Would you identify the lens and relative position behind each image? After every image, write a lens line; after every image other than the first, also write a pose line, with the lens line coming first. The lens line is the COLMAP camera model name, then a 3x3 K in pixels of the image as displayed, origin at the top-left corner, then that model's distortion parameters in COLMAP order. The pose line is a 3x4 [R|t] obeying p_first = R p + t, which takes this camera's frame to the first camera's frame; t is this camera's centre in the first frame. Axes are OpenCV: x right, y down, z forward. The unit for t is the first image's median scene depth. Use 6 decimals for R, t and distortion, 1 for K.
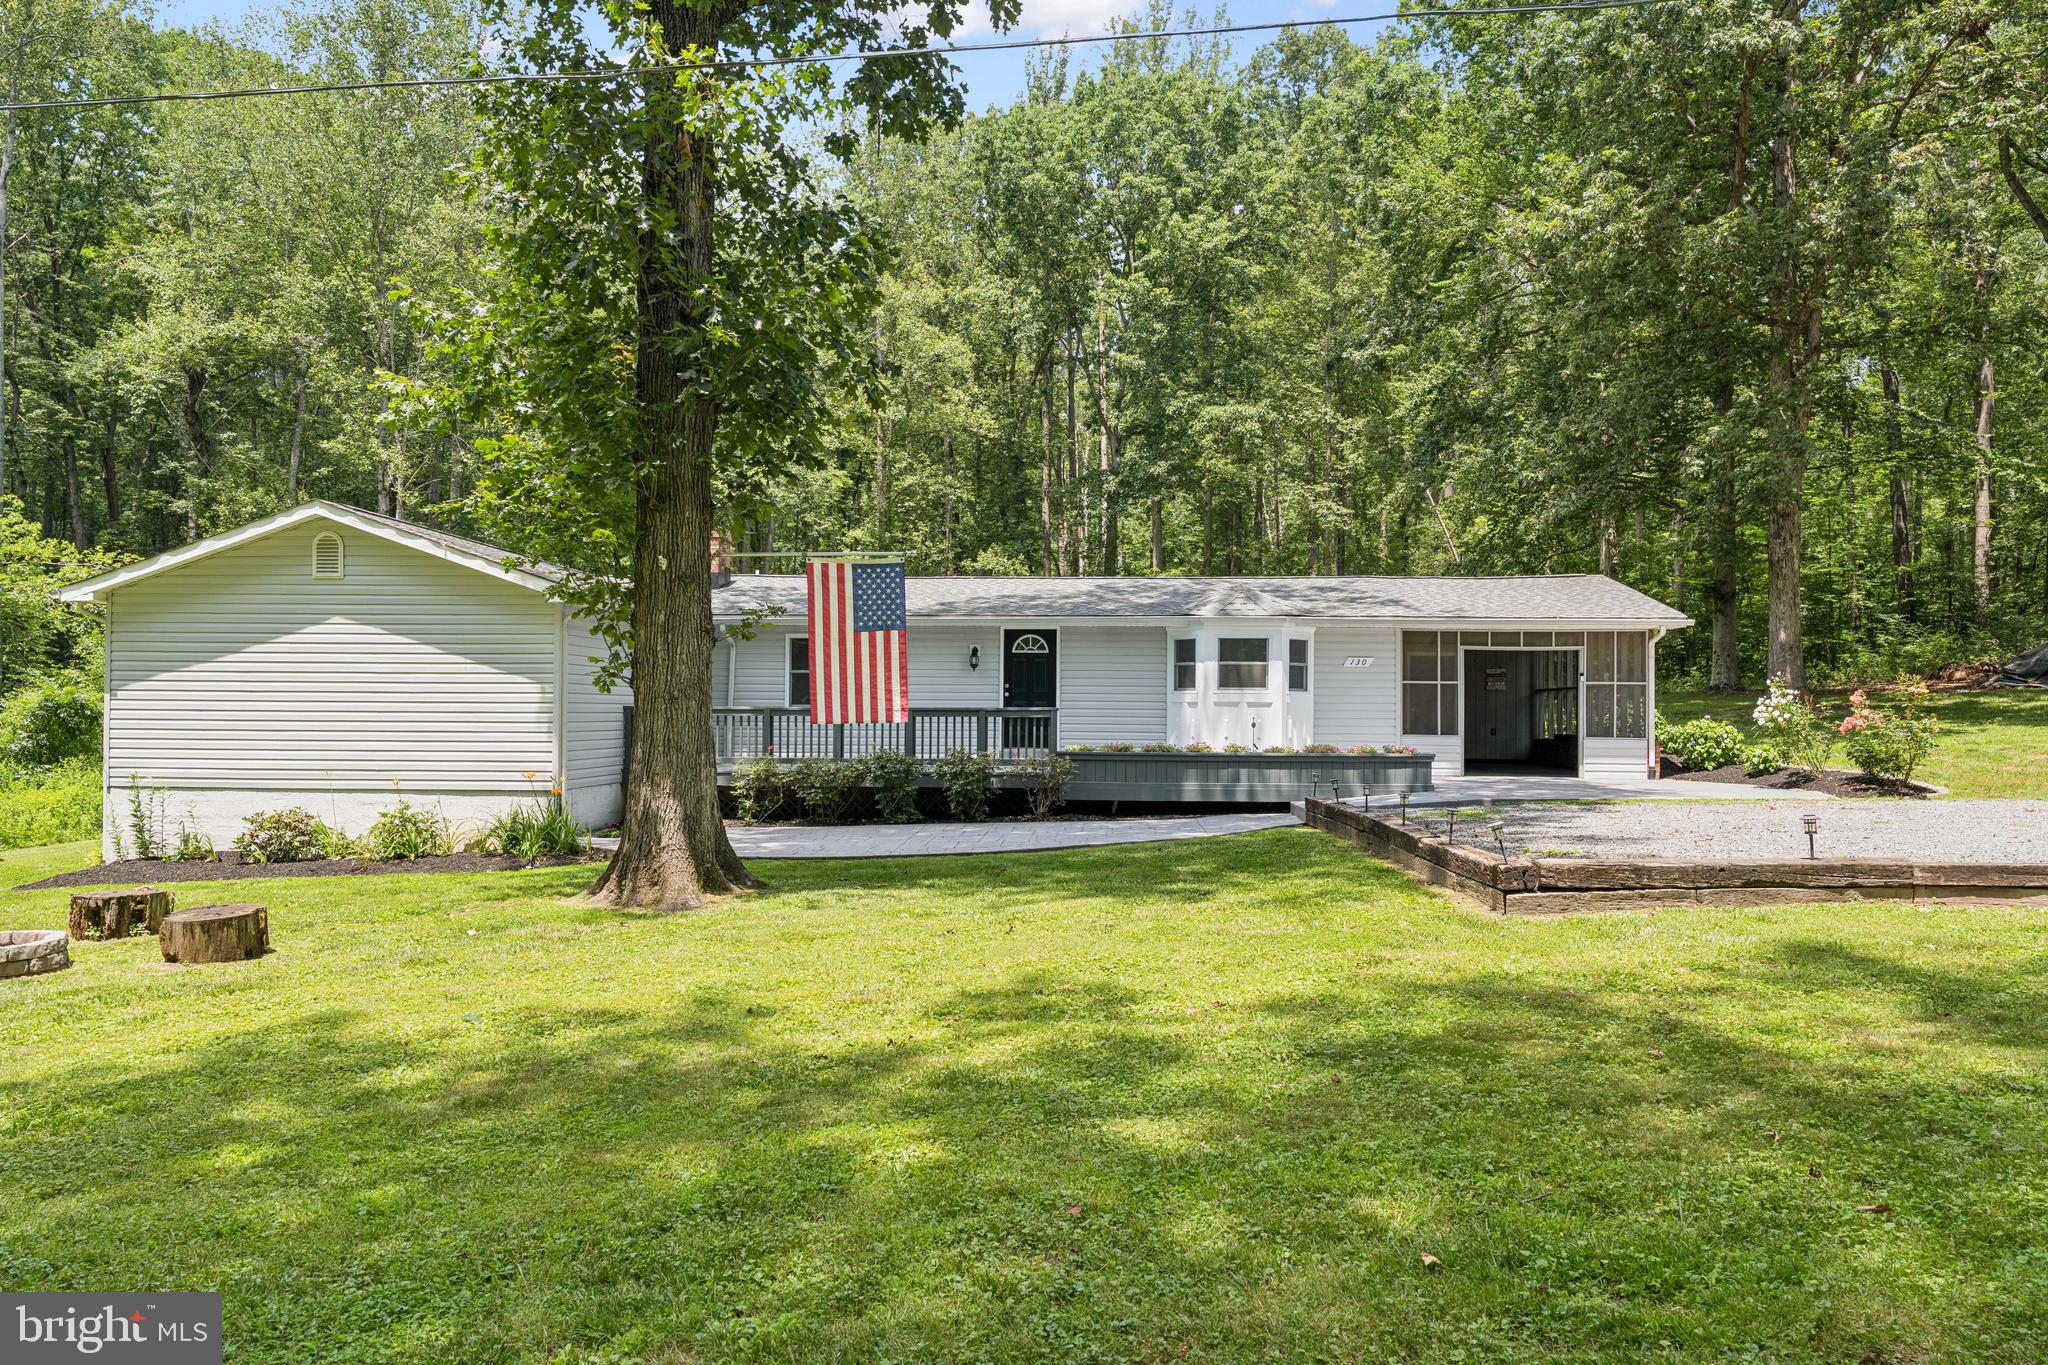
lens RADIAL K [[1473.1, 0, 1024.0], [0, 1473.1, 682.5], [0, 0, 1]] dist [0.001902, 0.000308]
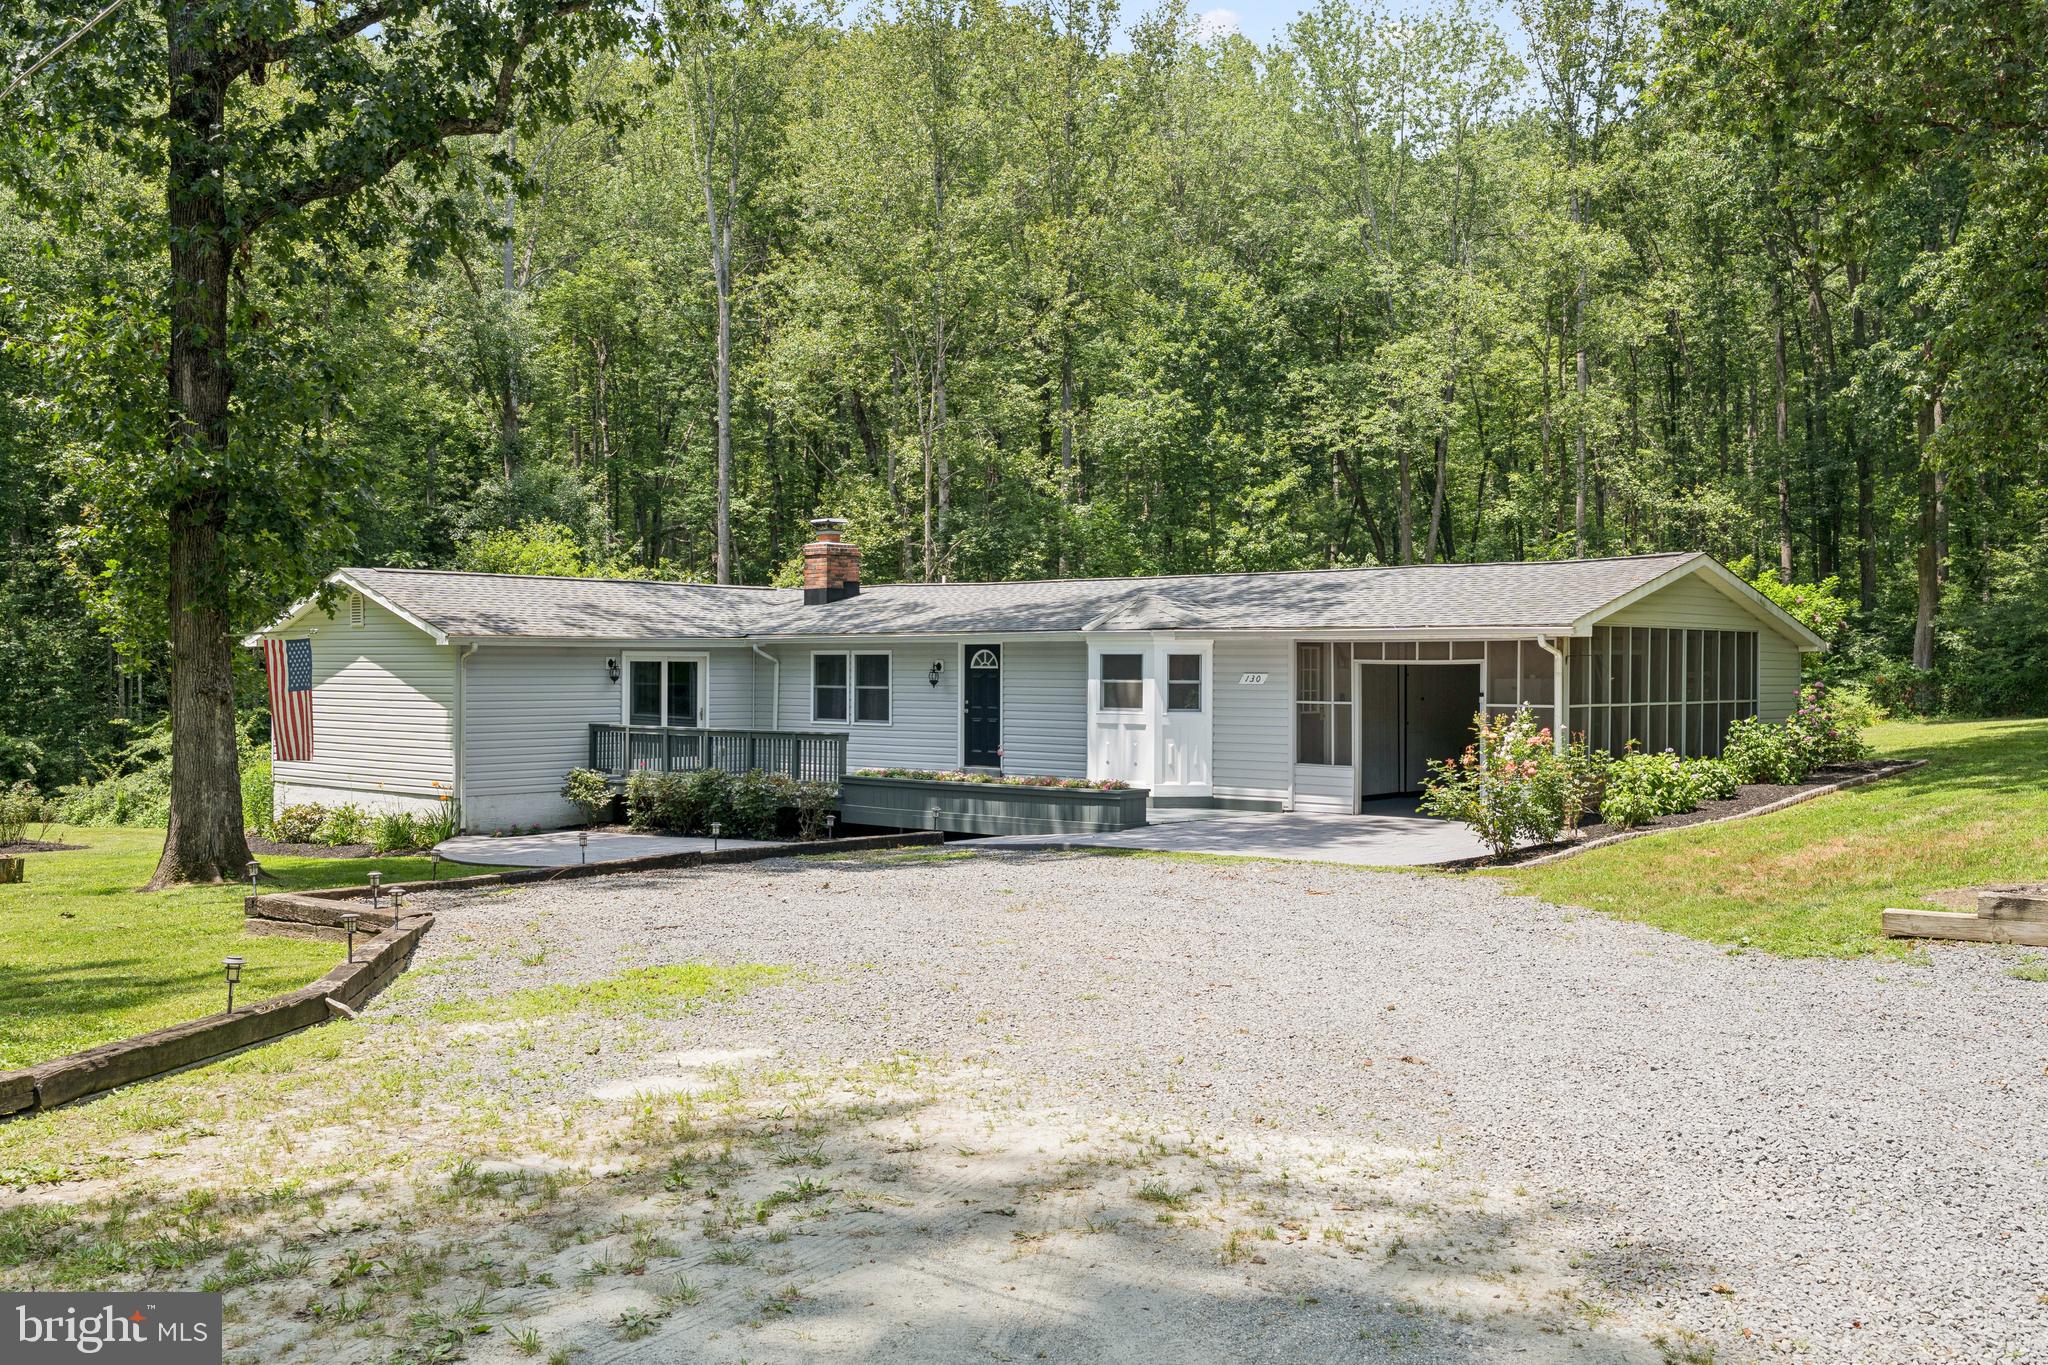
lens RADIAL K [[1801.0, 0, 1024.0], [0, 1801.0, 682.5], [0, 0, 1]] dist [-0.005016, -0.000594]
pose [[0.802555, -0.000277, -0.596578, 0.763068], [0.014723, 0.999705, 0.019342, -0.034746], [0.596396, -0.024307, 0.802322, 0.065411]]
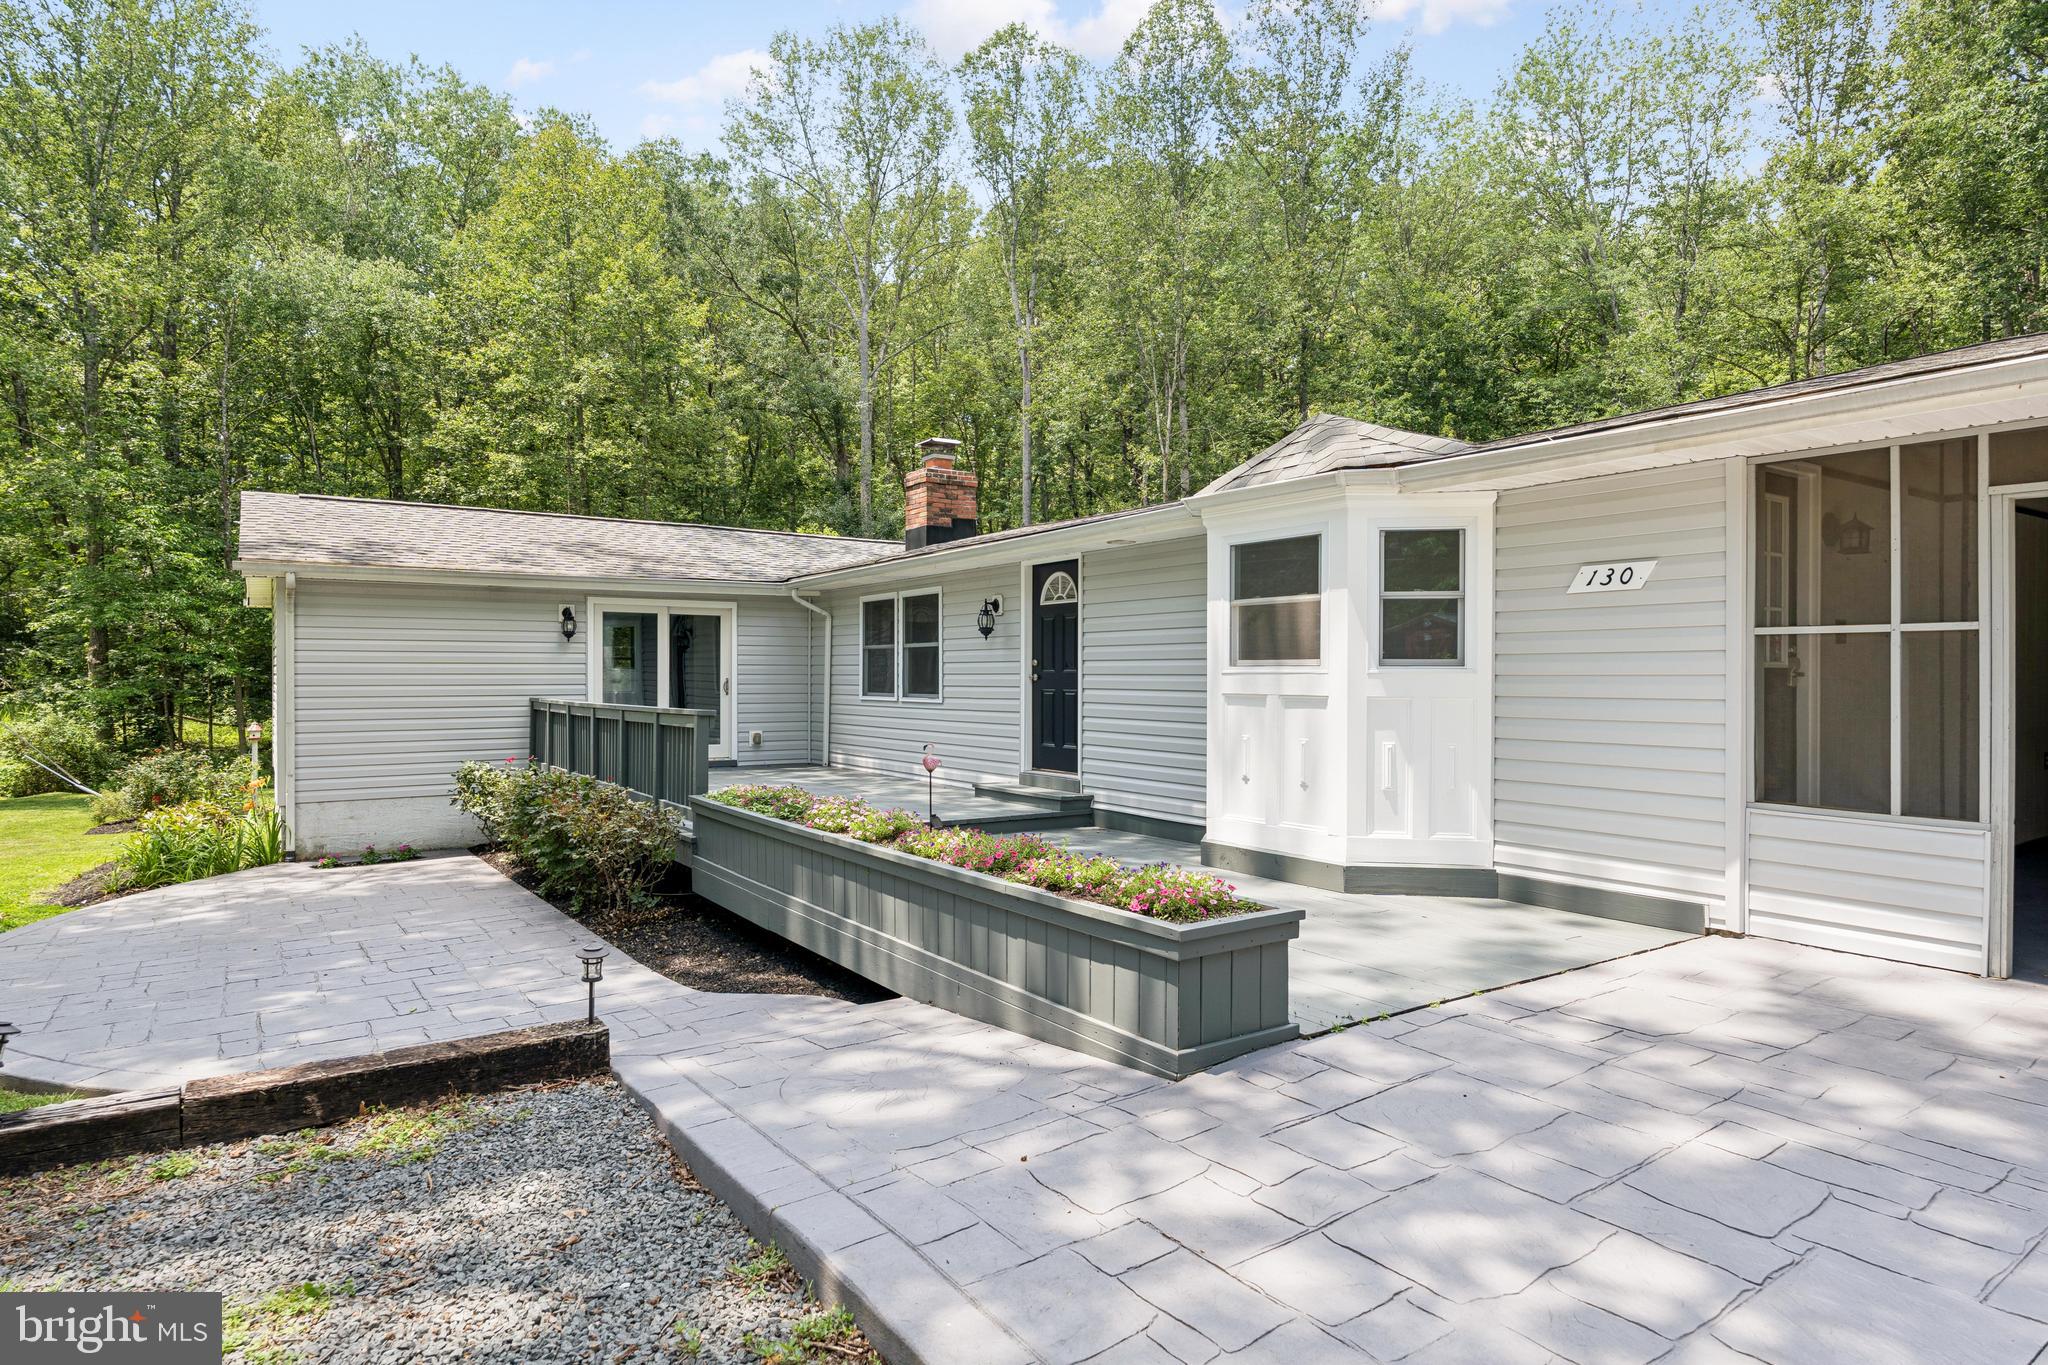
lens RADIAL K [[1127.8, 0, 1024.0], [0, 1127.8, 682.5], [0, 0, 1]] dist [0.000220, 0.000270]
pose [[0.636391, -0.001926, -0.771364, 0.344980], [0.019241, 0.999725, 0.013378, 0.004269], [0.771127, -0.023355, 0.636253, 0.740441]]
